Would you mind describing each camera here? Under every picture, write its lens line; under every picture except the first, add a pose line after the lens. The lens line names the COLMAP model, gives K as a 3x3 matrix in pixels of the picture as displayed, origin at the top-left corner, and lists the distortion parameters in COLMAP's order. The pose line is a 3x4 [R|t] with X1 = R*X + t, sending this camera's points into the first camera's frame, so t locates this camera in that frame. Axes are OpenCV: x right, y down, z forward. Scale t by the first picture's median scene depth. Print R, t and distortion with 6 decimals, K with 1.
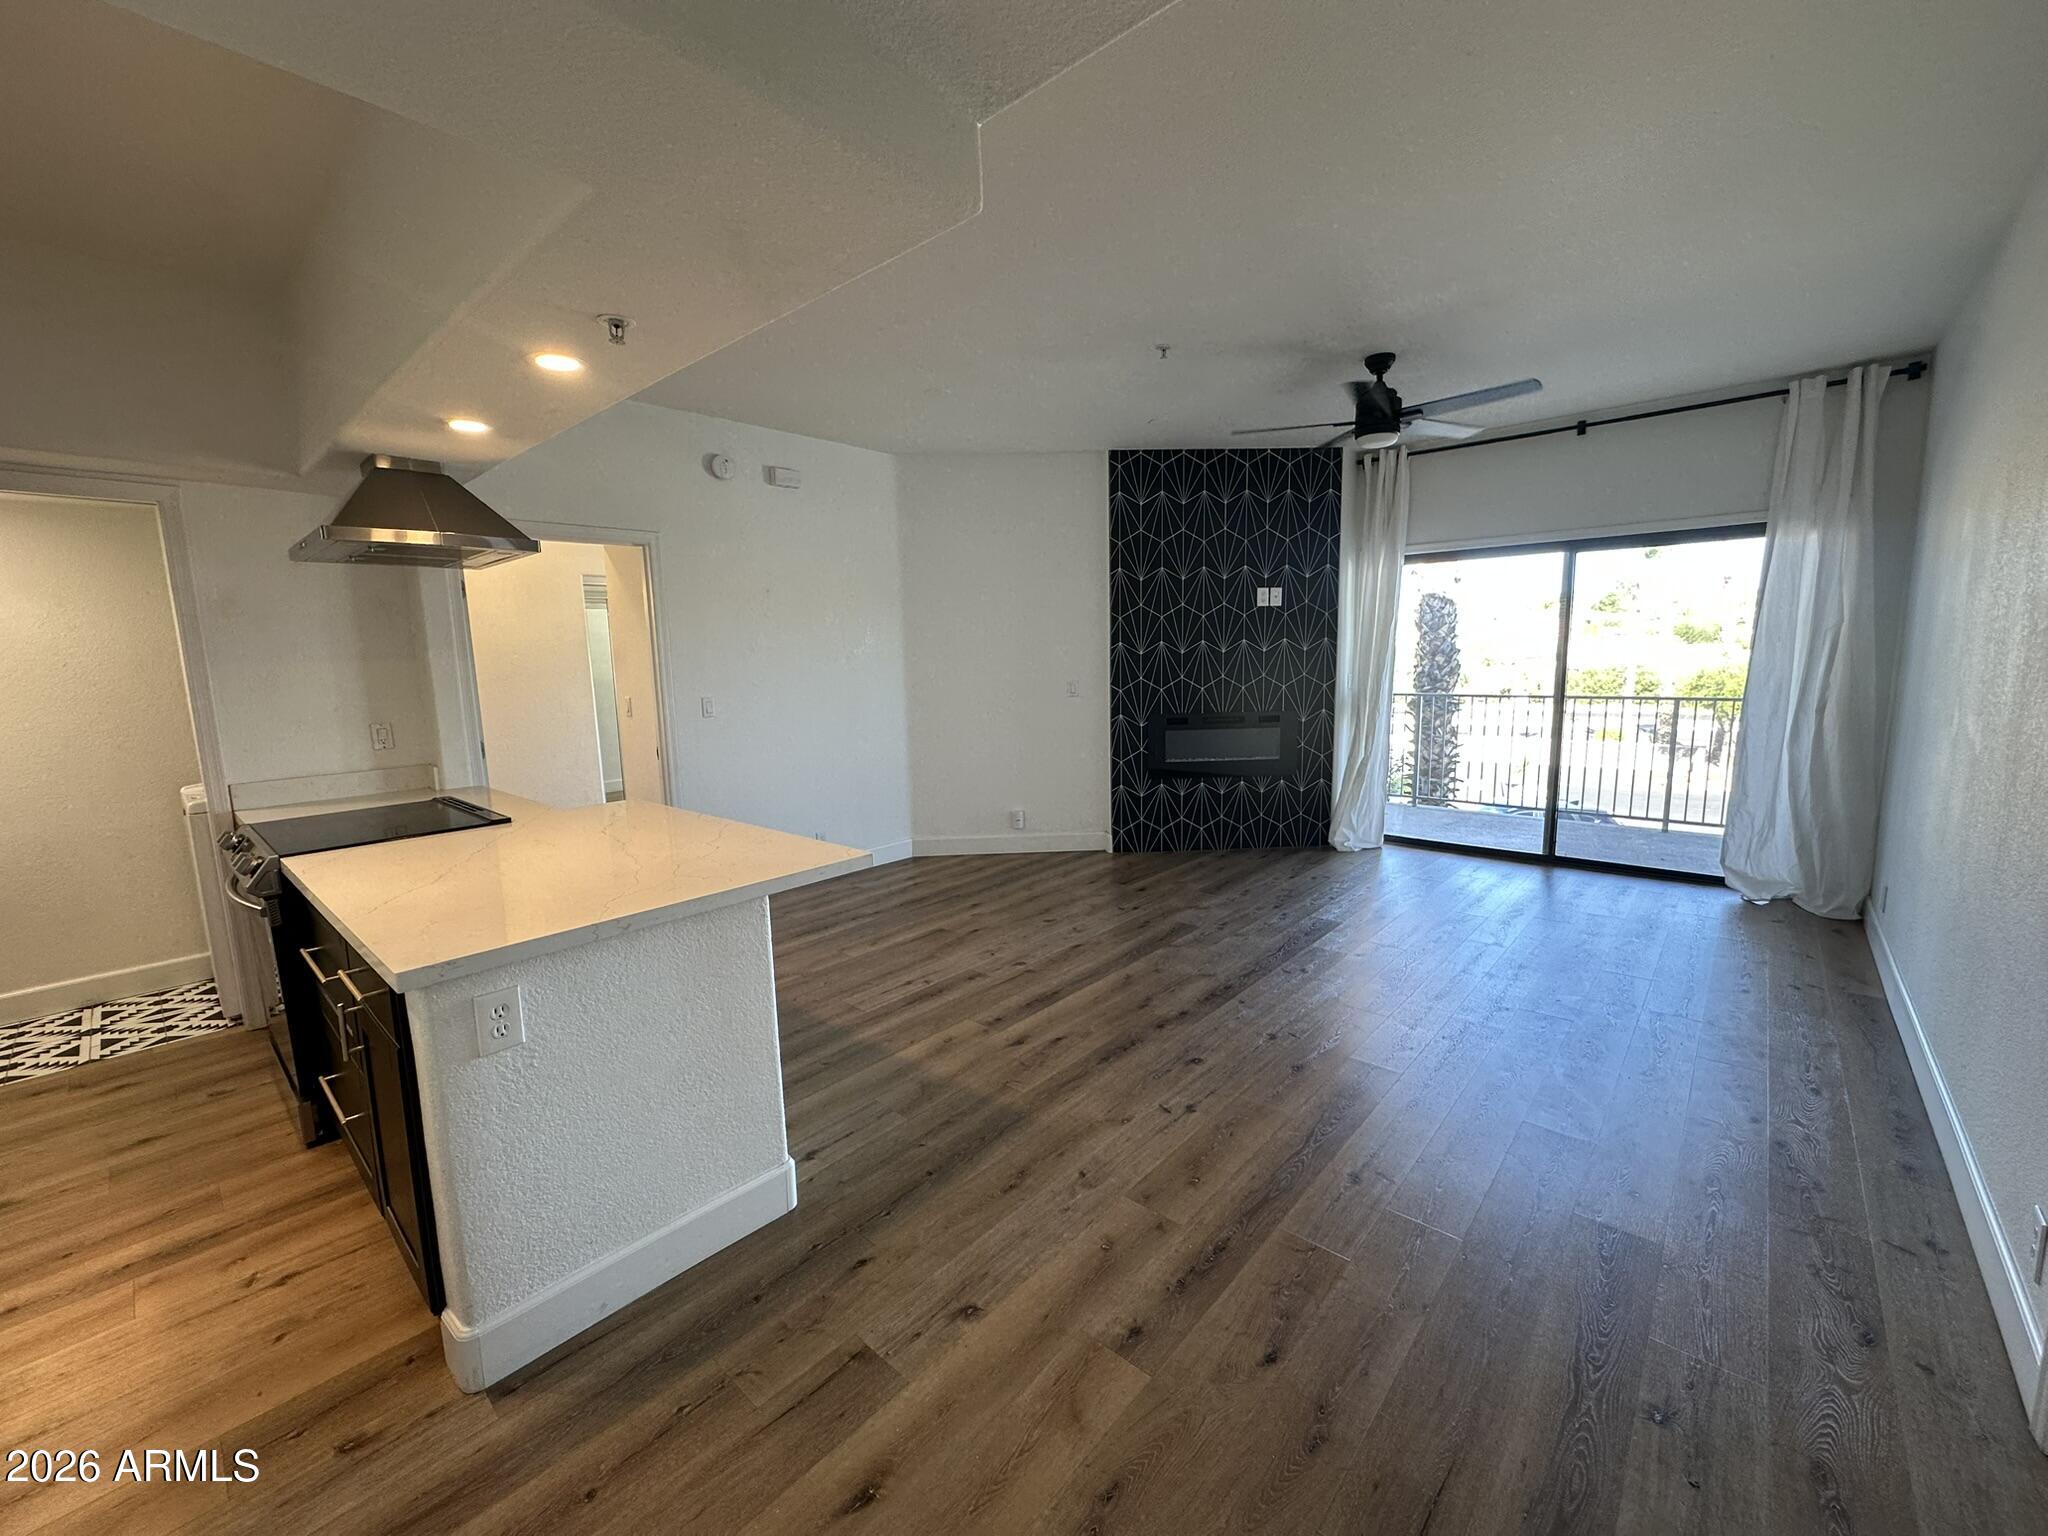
lens RADIAL K [[815.7, 0, 1022.0], [0, 815.7, 766.7], [0, 0, 1]] dist [-0.001359, 0.000137]
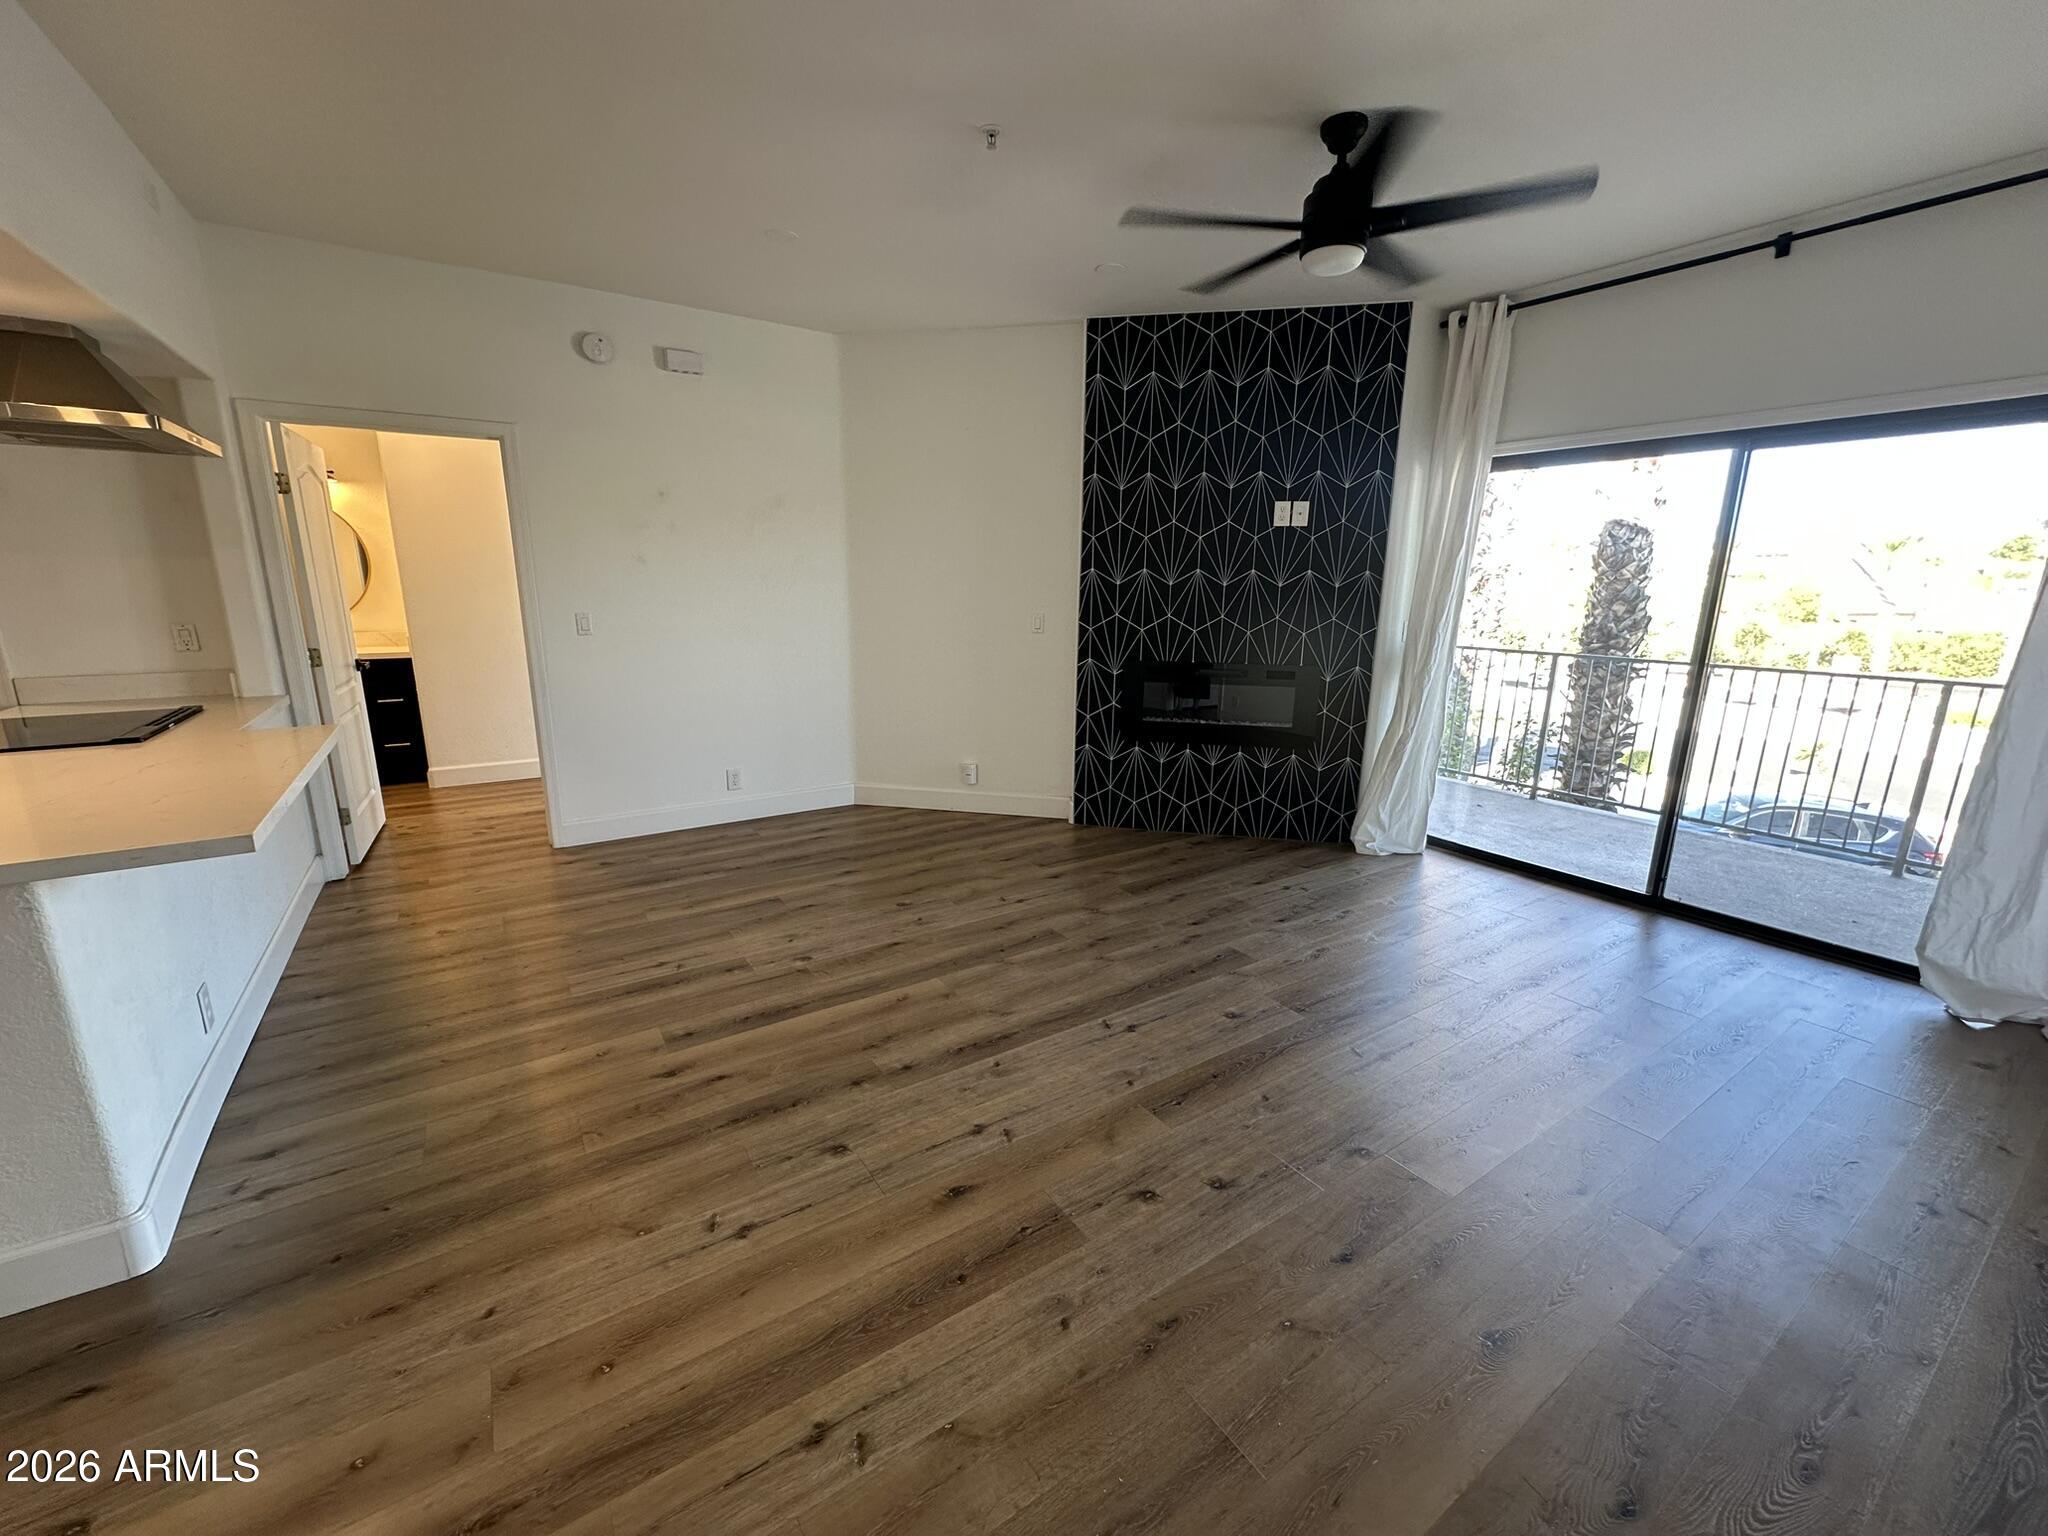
lens RADIAL K [[815.7, 0, 1021.3], [0, 815.7, 768.1], [0, 0, 1]] dist [-0.001359, 0.000137]
pose [[0.967572, 0.090092, -0.235981, 0.326710], [-0.069226, 0.993041, 0.095278, -0.035119], [0.242923, -0.075852, 0.967076, 0.234405]]
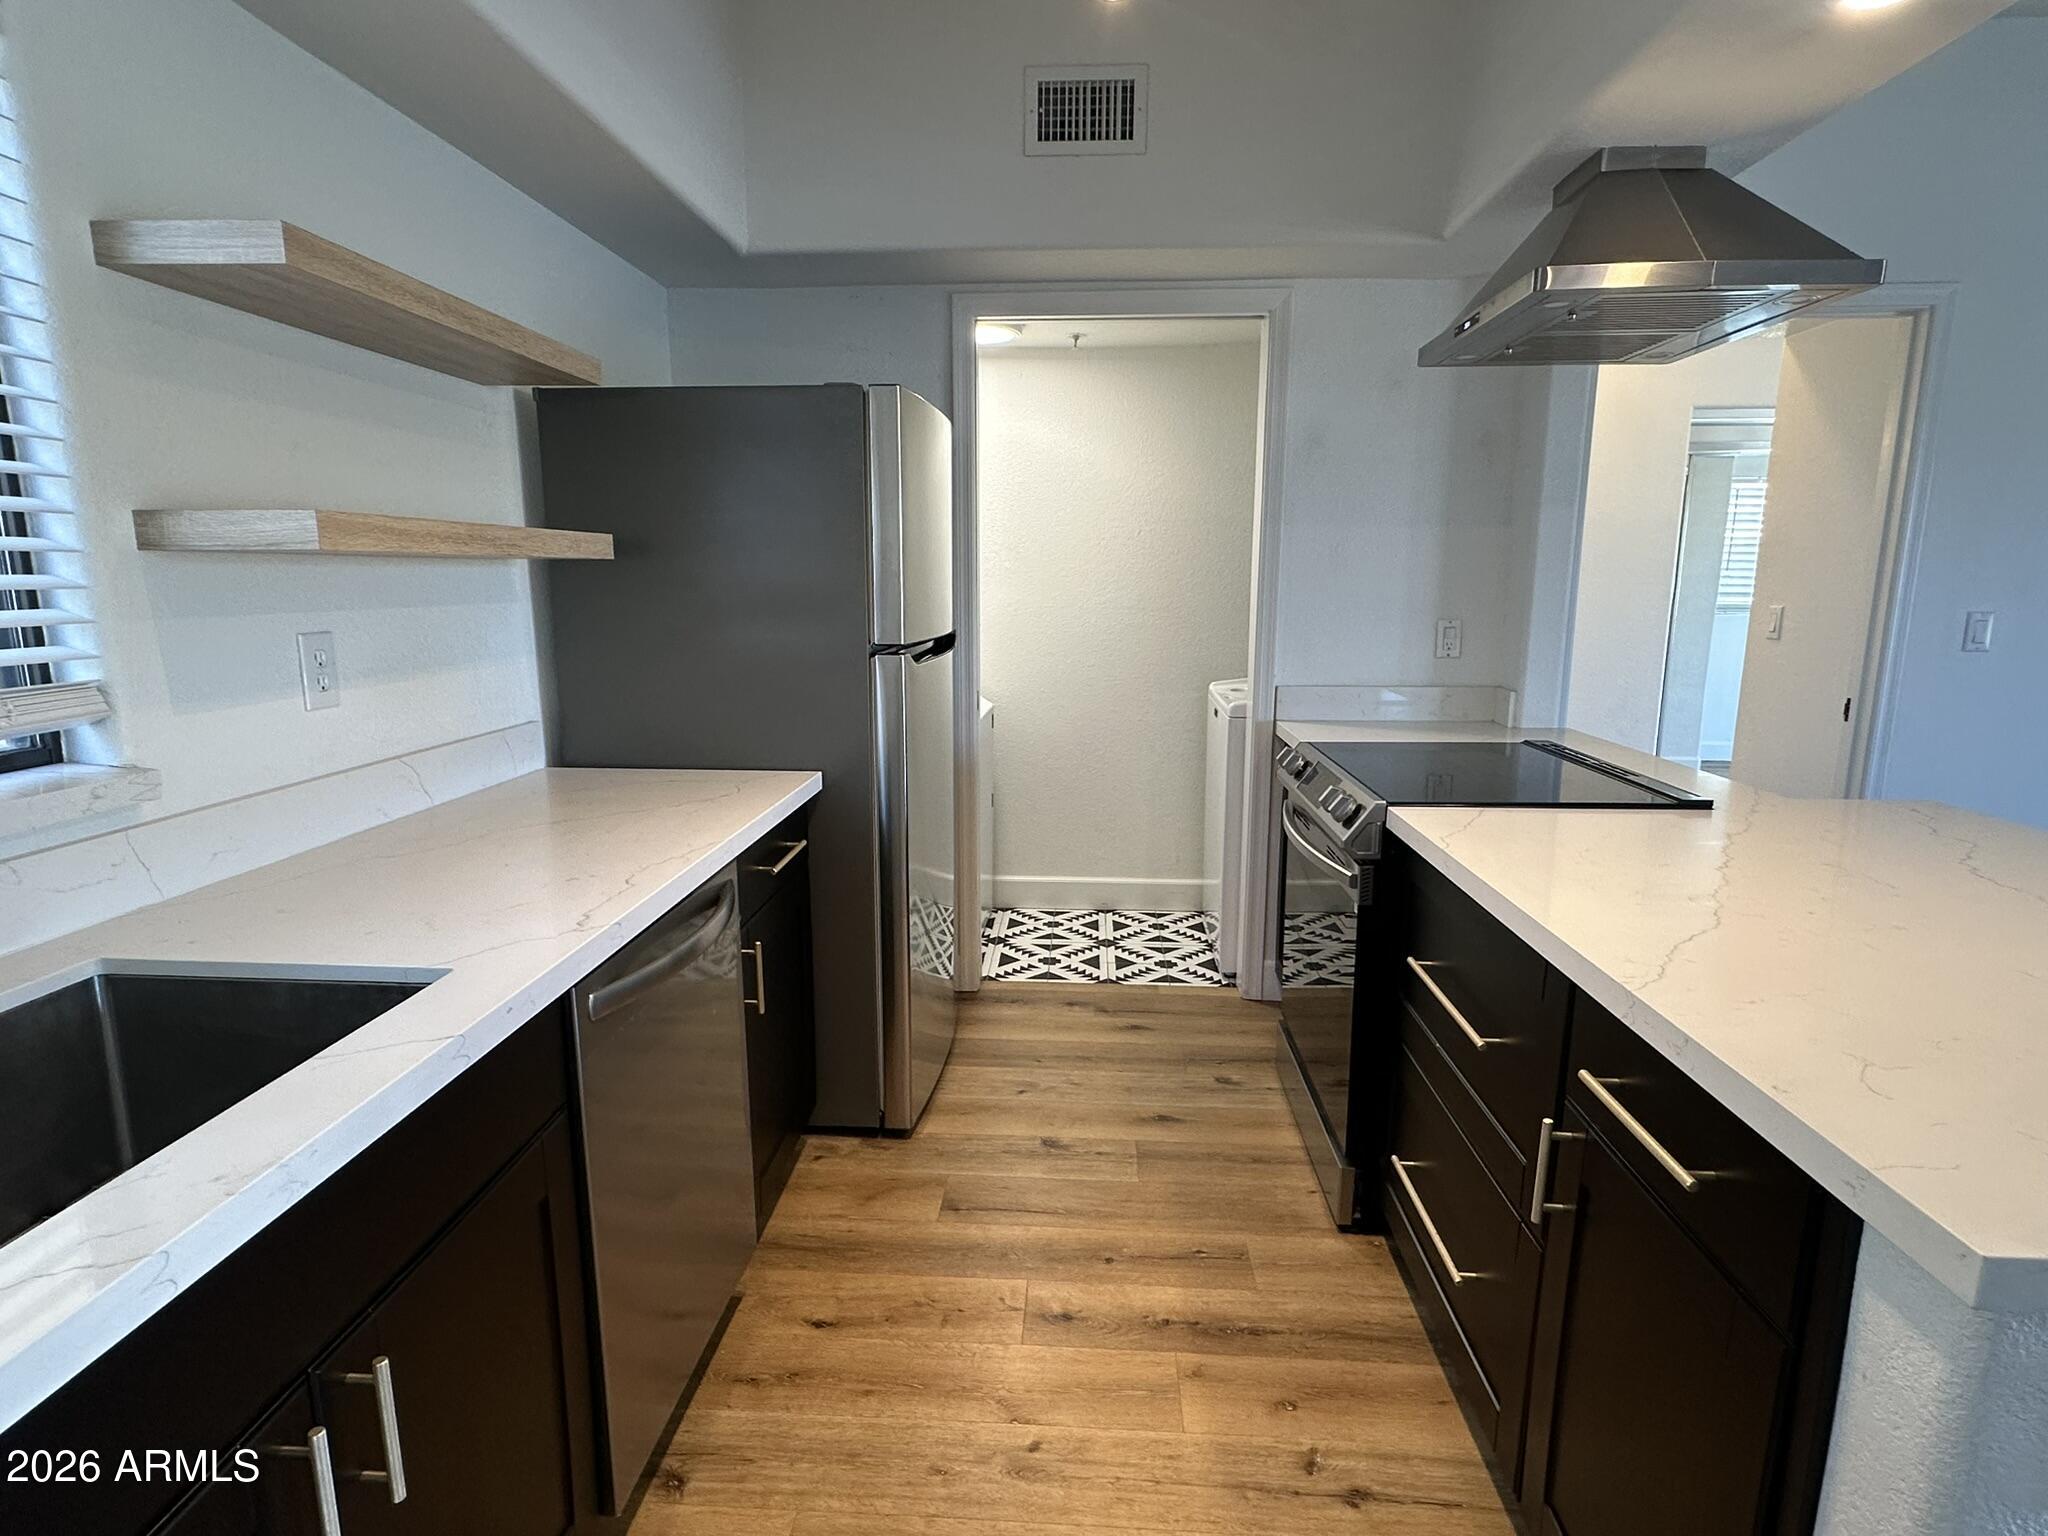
lens RADIAL K [[1072.6, 0, 1012.3], [0, 1072.6, 782.4], [0, 0, 1]] dist [0.000913, 0.000057]
pose [[0.616136, 0.174000, -0.768180, -0.235649], [-0.126758, 0.984486, 0.121327, 0.014332], [0.777373, 0.022619, 0.628633, 0.121147]]
